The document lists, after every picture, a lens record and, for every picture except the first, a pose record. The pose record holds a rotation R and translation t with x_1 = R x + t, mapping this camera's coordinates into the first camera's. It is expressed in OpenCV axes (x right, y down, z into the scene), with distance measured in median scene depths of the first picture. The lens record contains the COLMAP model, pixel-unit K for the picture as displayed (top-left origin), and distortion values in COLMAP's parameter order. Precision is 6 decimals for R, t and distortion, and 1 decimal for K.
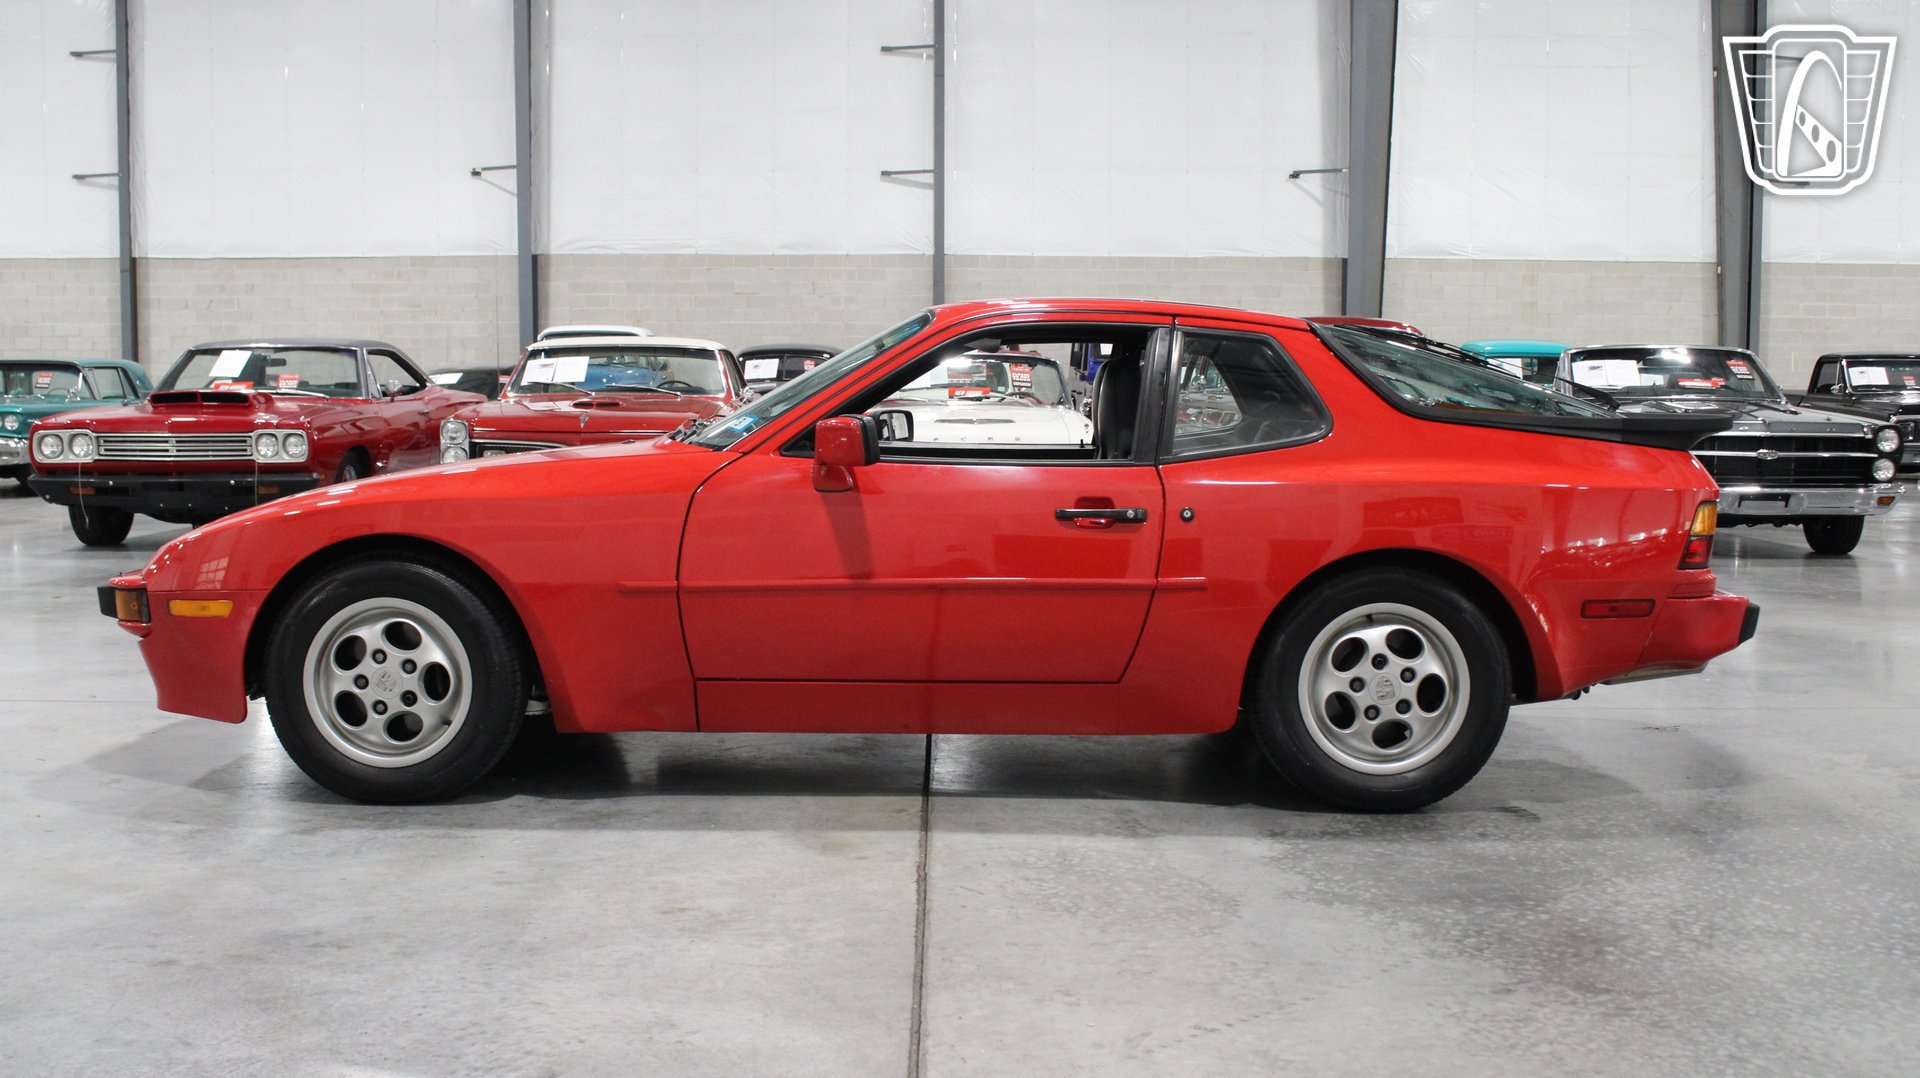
lens RADIAL K [[2004.4, 0, 943.5], [0, 2004.4, 542.6], [0, 0, 1]] dist [-0.102970, 0.051036]
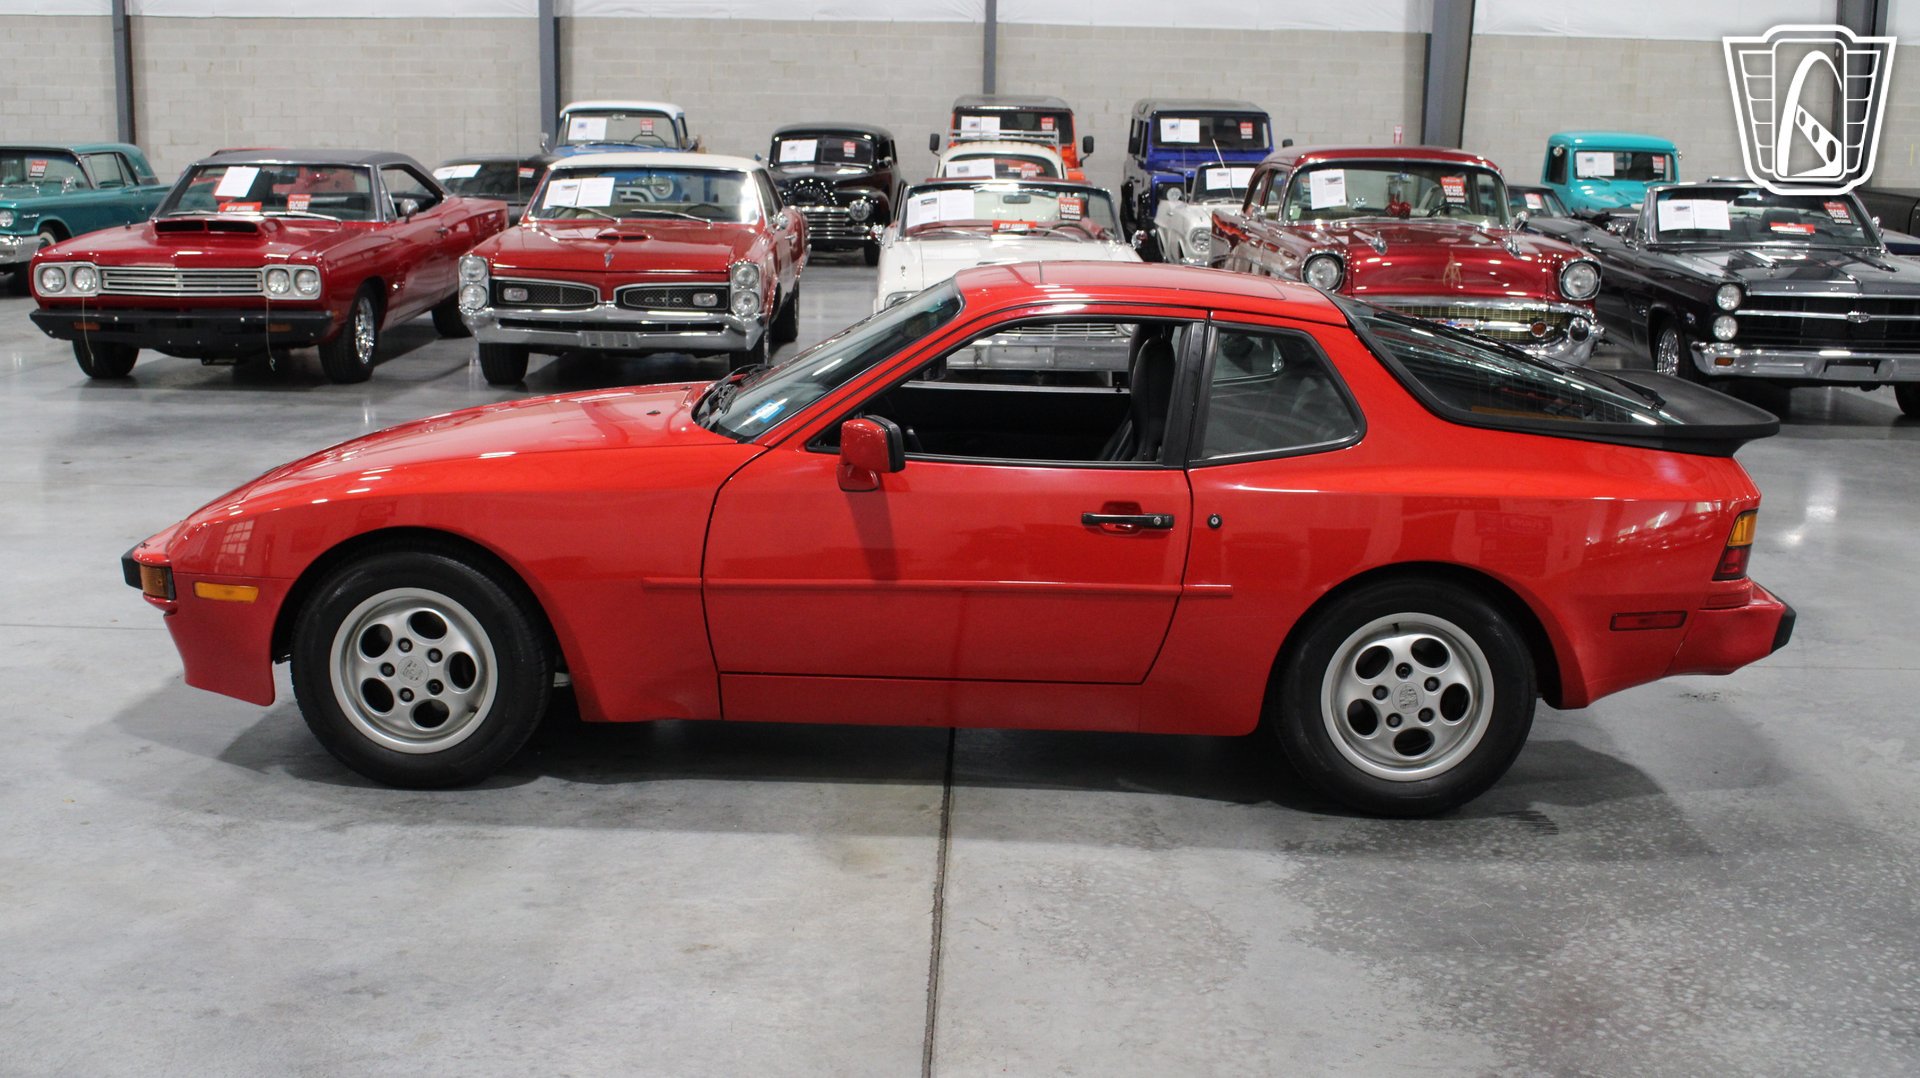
lens RADIAL K [[2137.8, 0, 946.0], [0, 2137.8, 536.8], [0, 0, 1]] dist [-0.094527, 0.052892]
pose [[0.999624, 0.018250, -0.020474, 0.010427], [-0.015784, 0.993269, 0.114752, -0.125082], [0.022430, -0.114386, 0.993183, -0.054250]]
